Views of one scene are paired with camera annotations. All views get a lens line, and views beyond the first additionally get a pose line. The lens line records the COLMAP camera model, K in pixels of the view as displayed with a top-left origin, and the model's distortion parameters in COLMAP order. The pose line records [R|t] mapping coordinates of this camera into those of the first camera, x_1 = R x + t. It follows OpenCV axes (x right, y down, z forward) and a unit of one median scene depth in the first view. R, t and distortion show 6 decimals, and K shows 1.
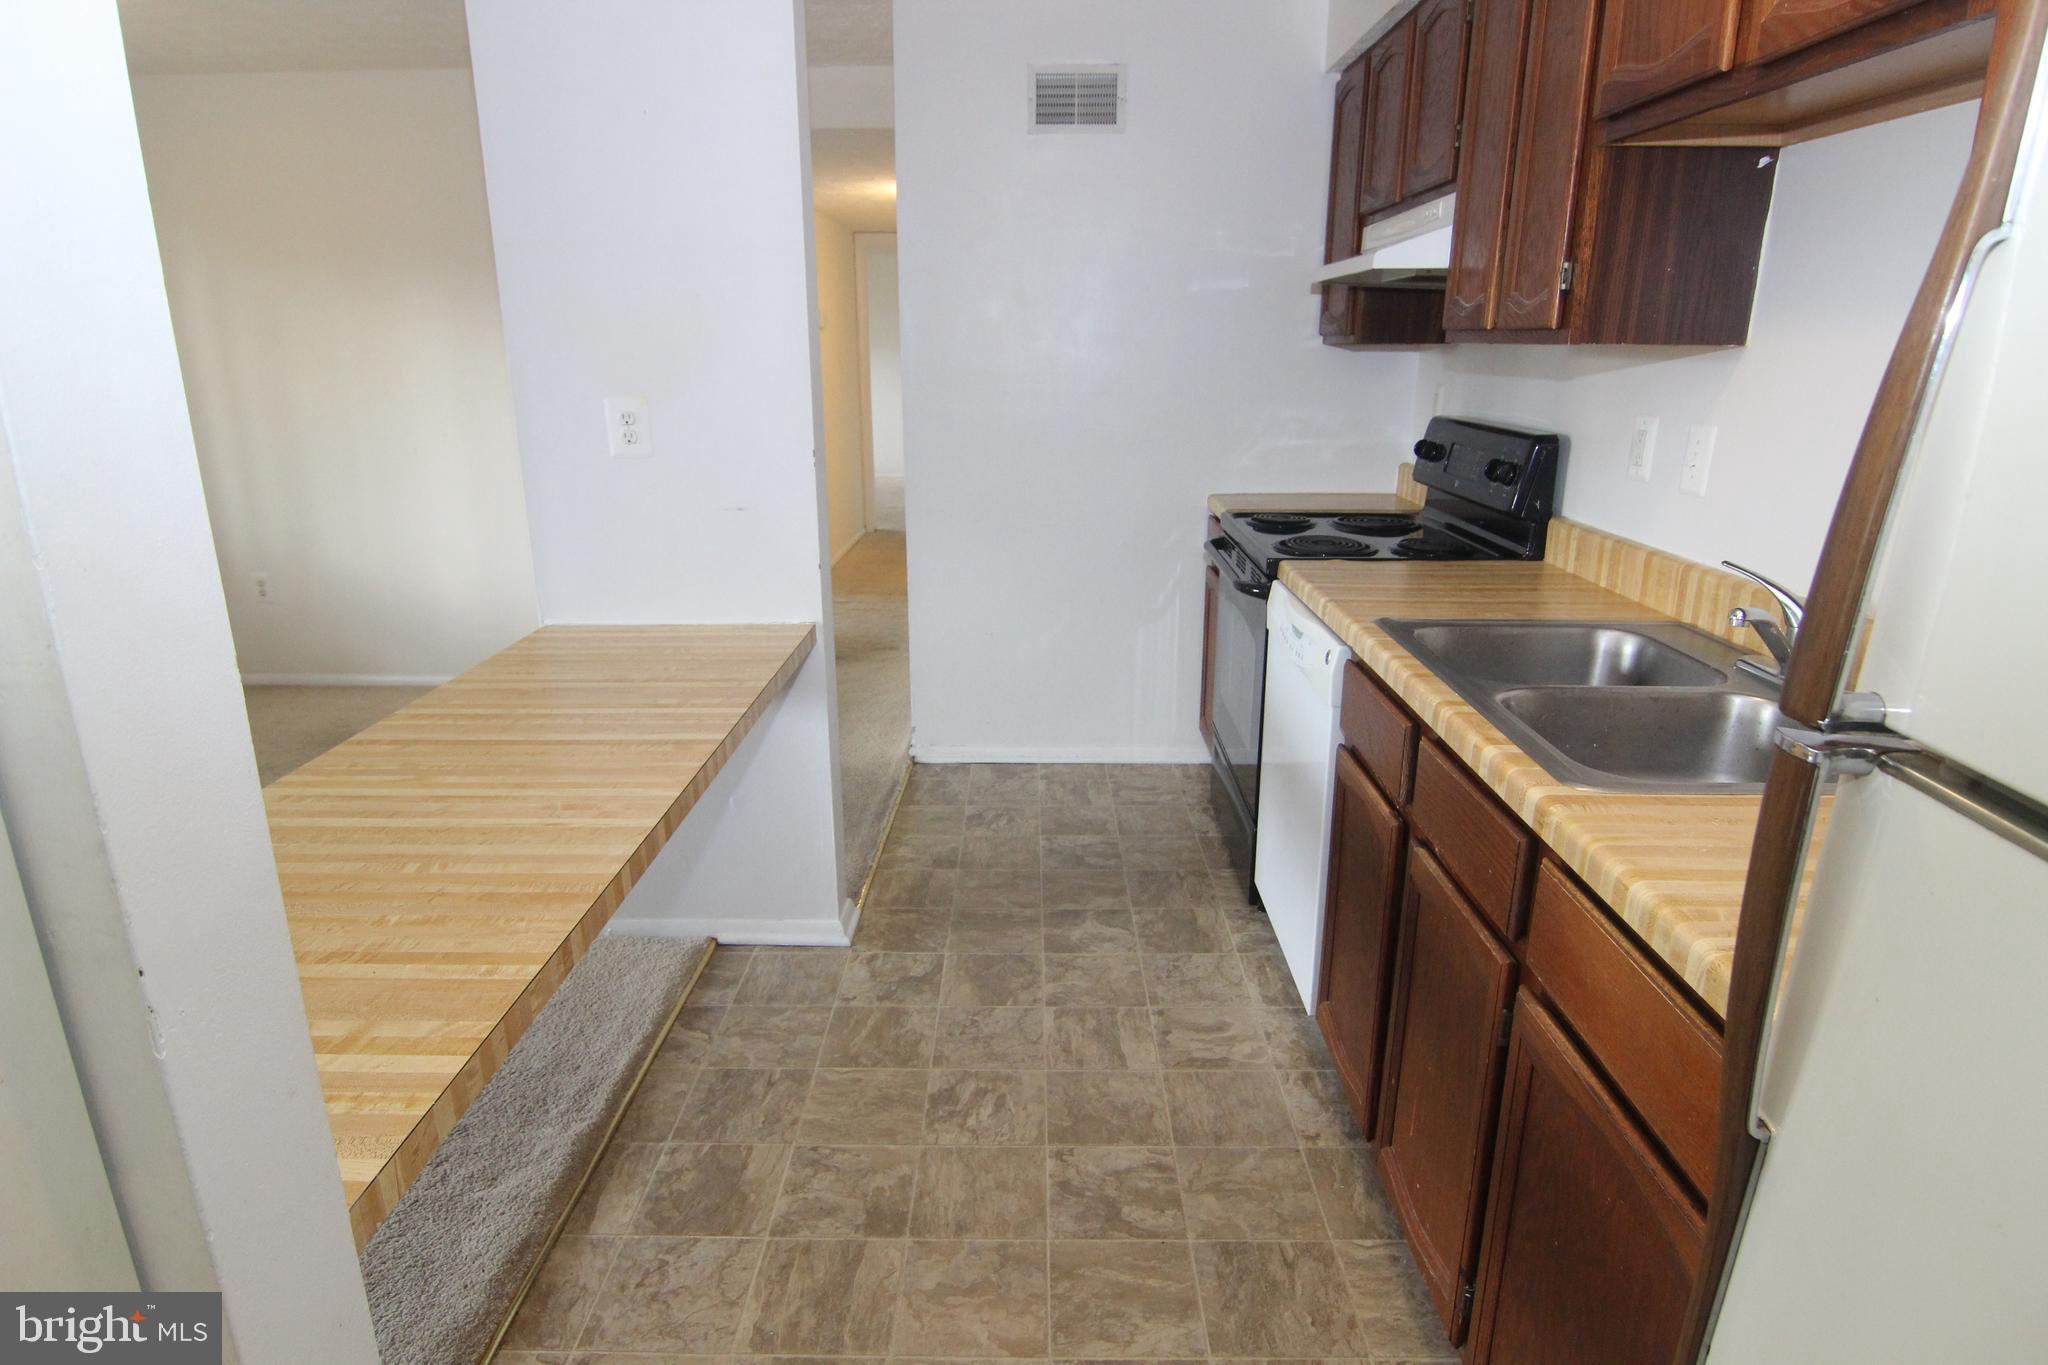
lens RADIAL K [[1154.2, 0, 1021.9], [0, 1154.2, 690.4], [0, 0, 1]] dist [-0.010163, -0.008509]
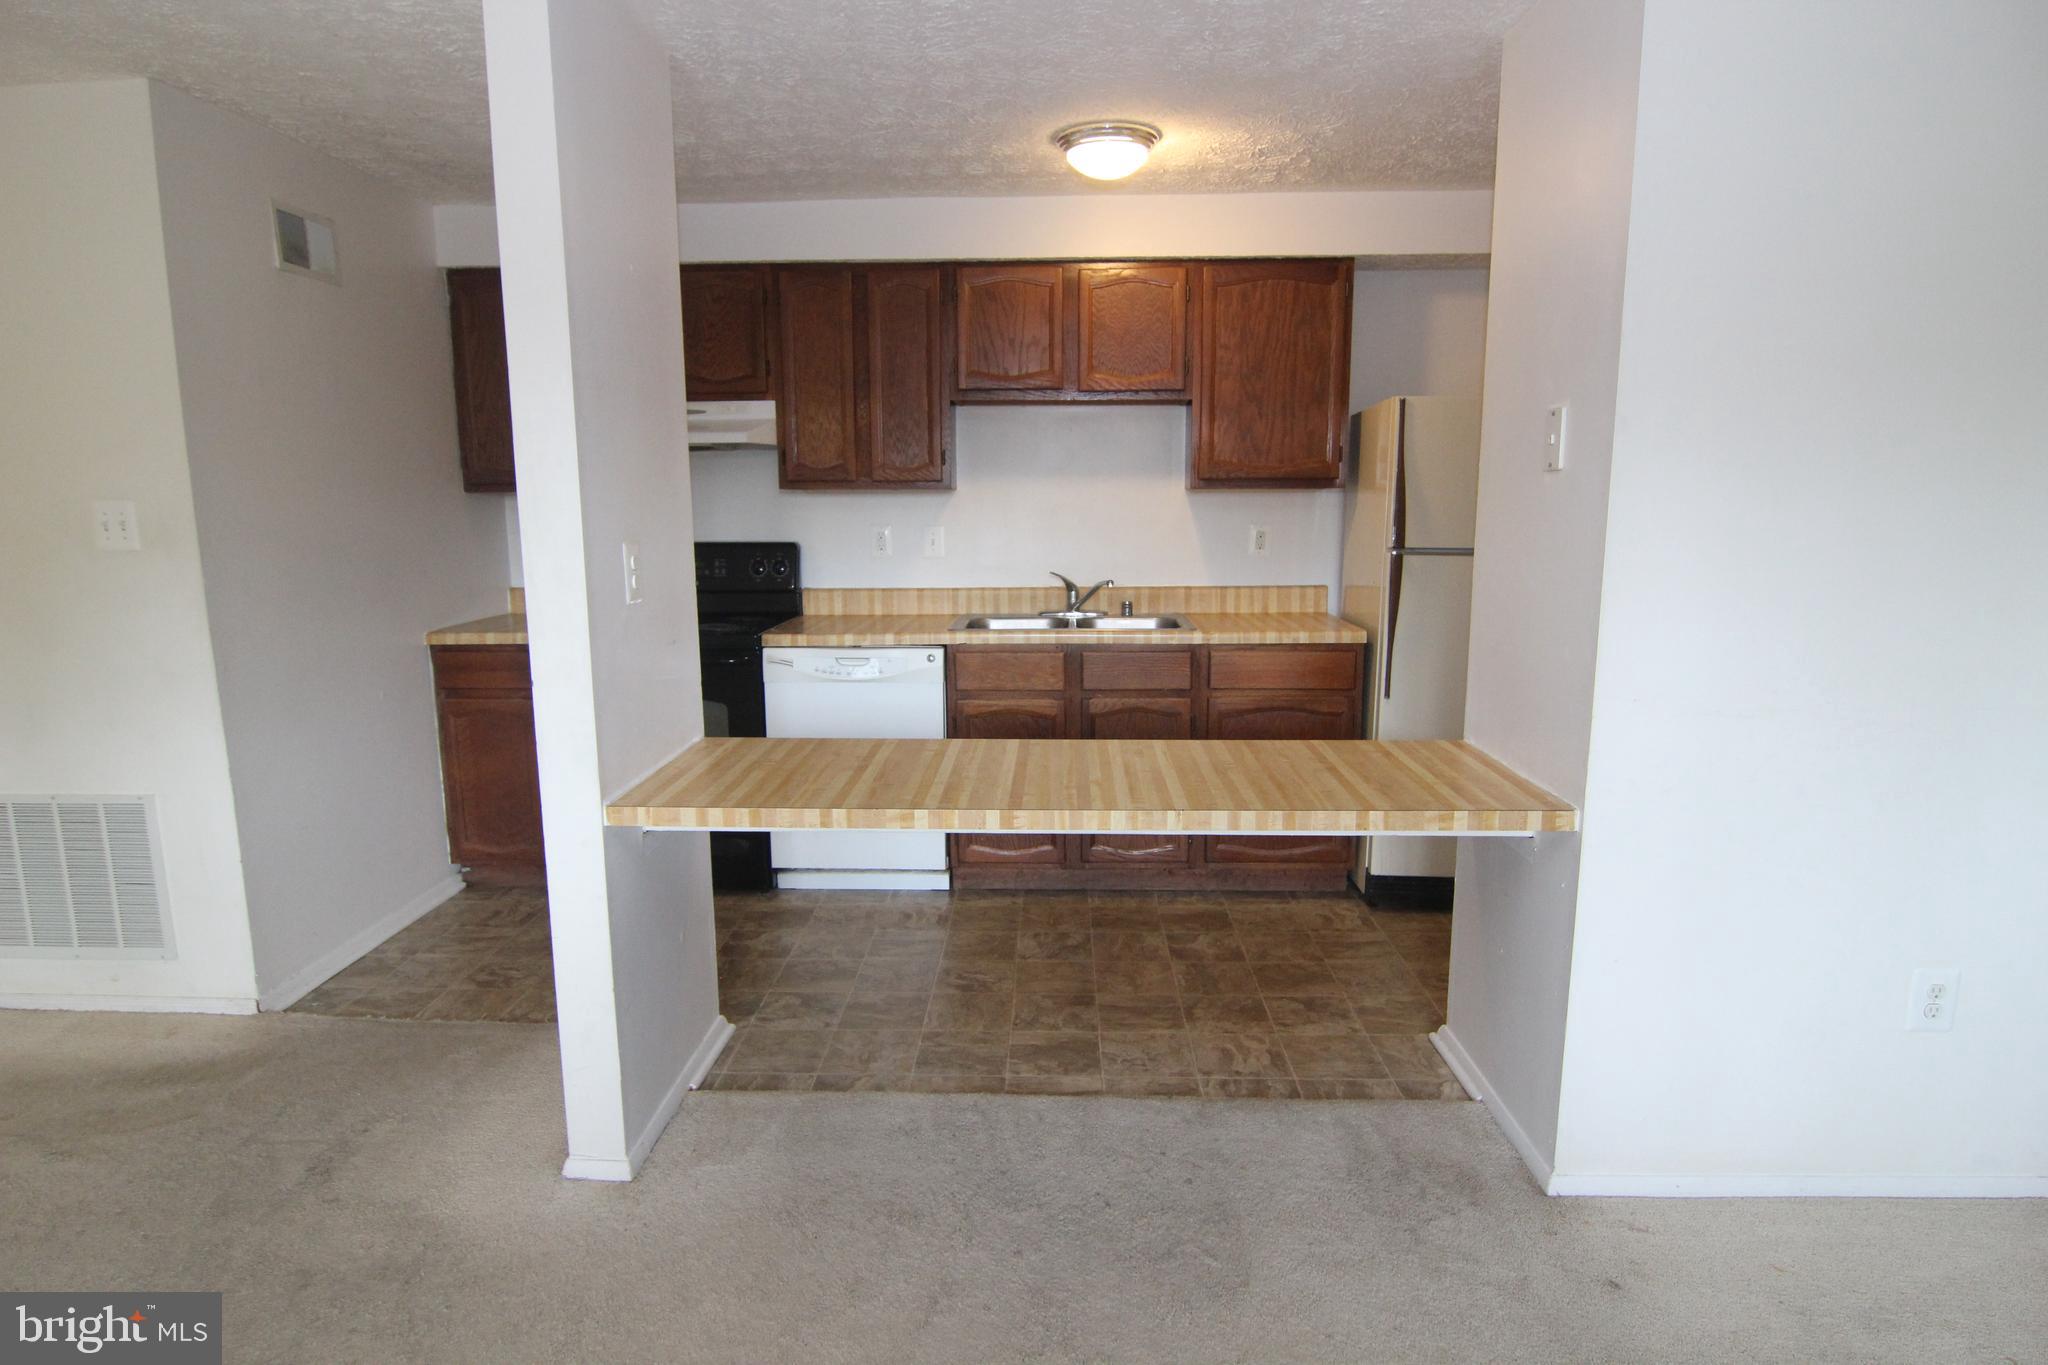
lens RADIAL K [[1154.2, 0, 1025.5], [0, 1154.2, 681.9], [0, 0, 1]] dist [-0.010163, -0.008509]
pose [[0.019201, -0.163738, 0.986317, -1.423634], [0.291335, 0.944606, 0.151142, -0.210111], [-0.956428, 0.284447, 0.065840, 0.705788]]
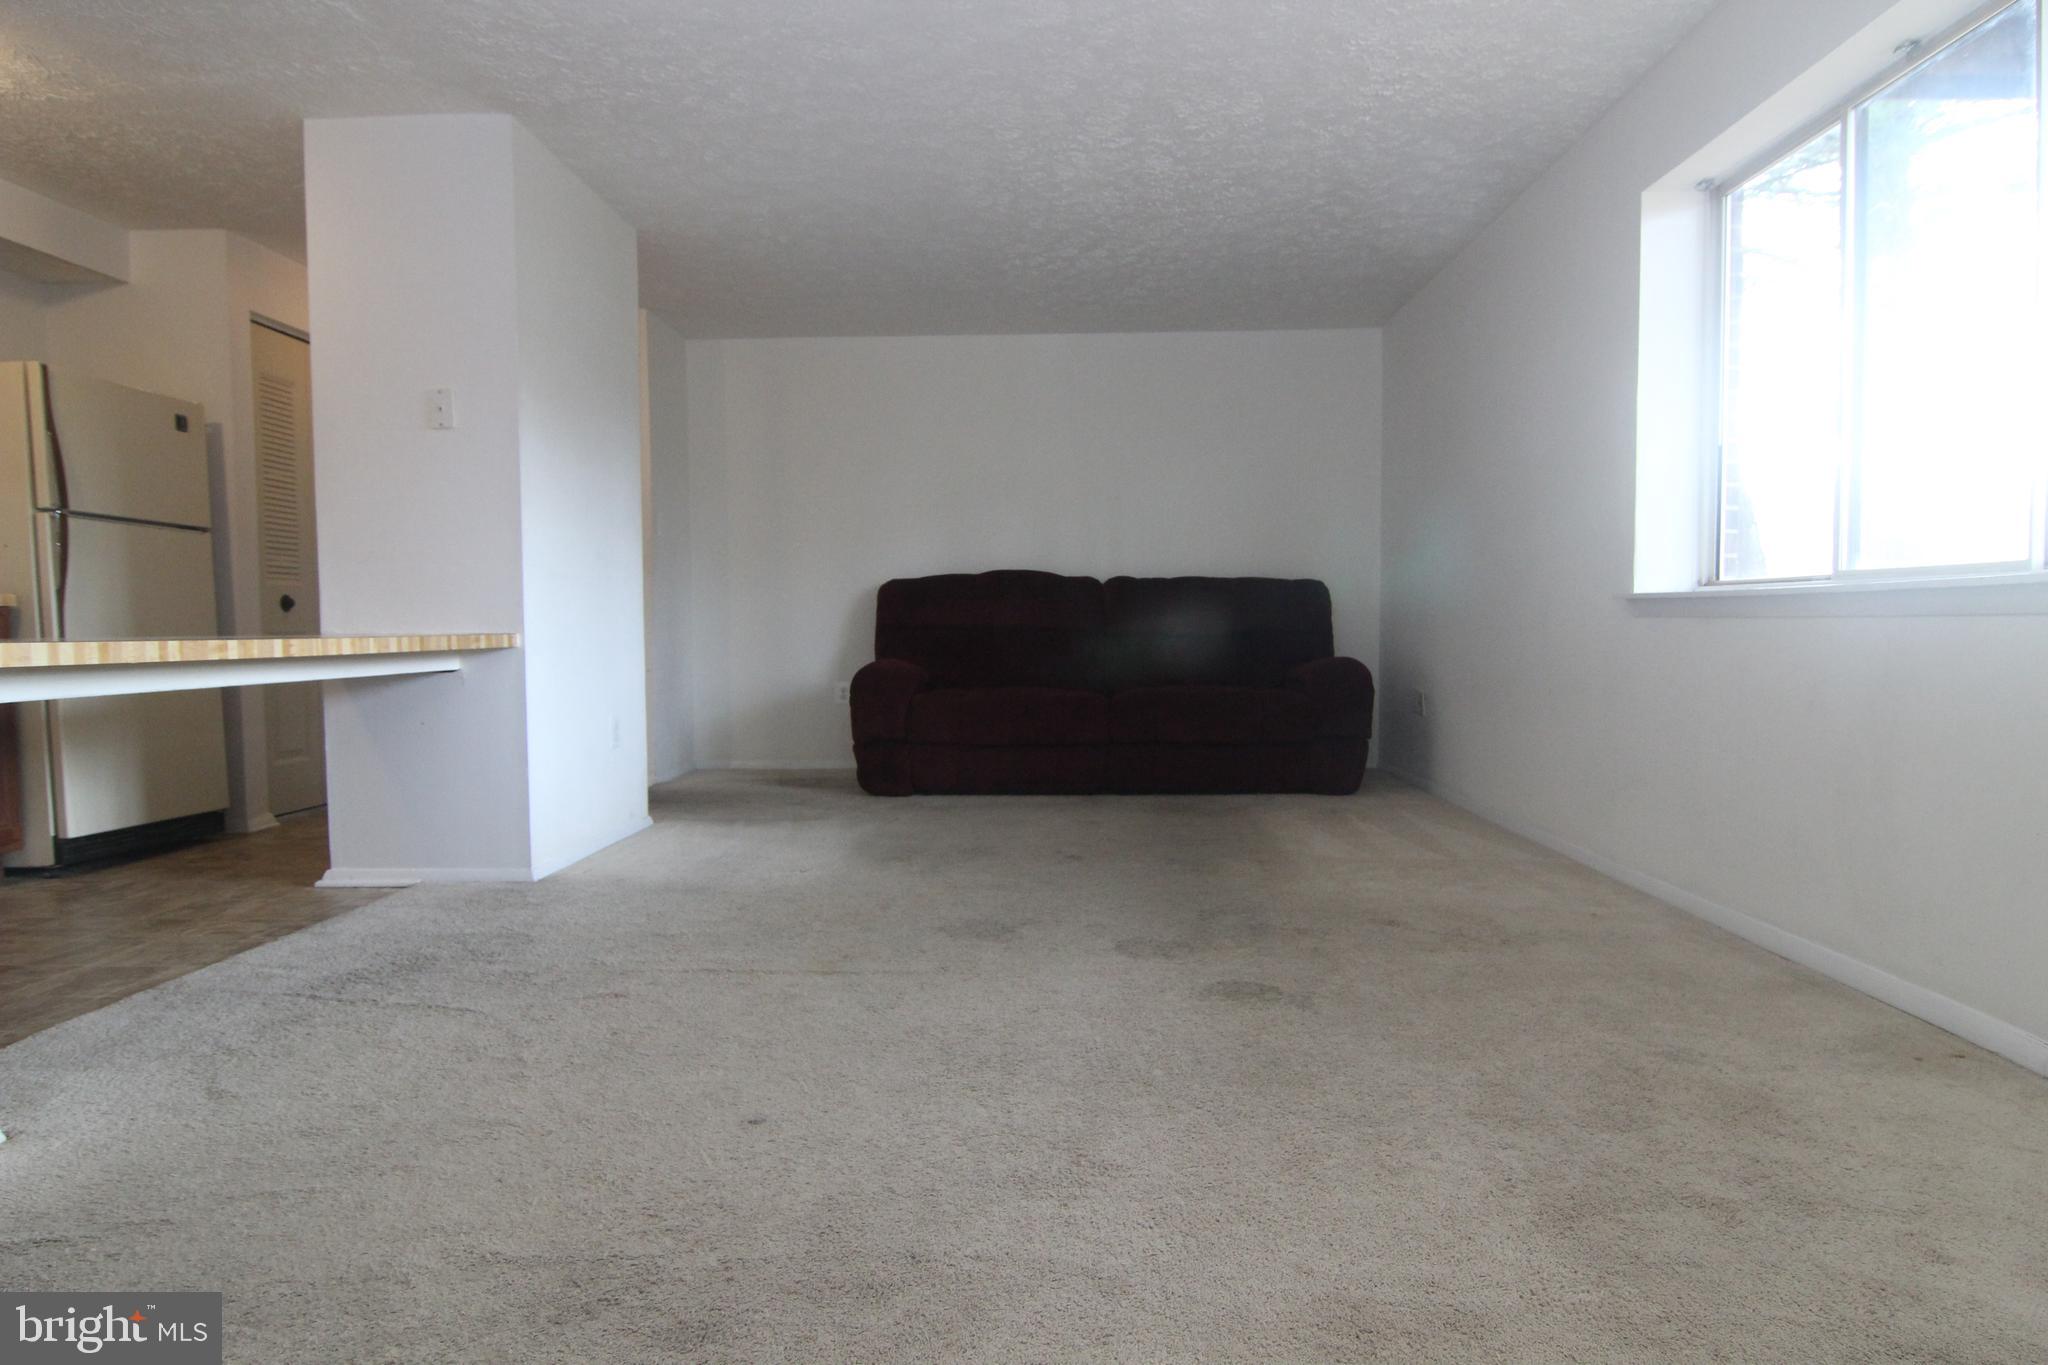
lens RADIAL K [[1154.2, 0, 1020.1], [0, 1154.2, 690.9], [0, 0, 1]] dist [-0.010163, -0.008509]
pose [[-0.999797, 0.005282, 0.019424, -1.204752], [0.011563, 0.940563, 0.339422, -0.284073], [-0.016477, 0.339578, -0.940434, 1.856730]]
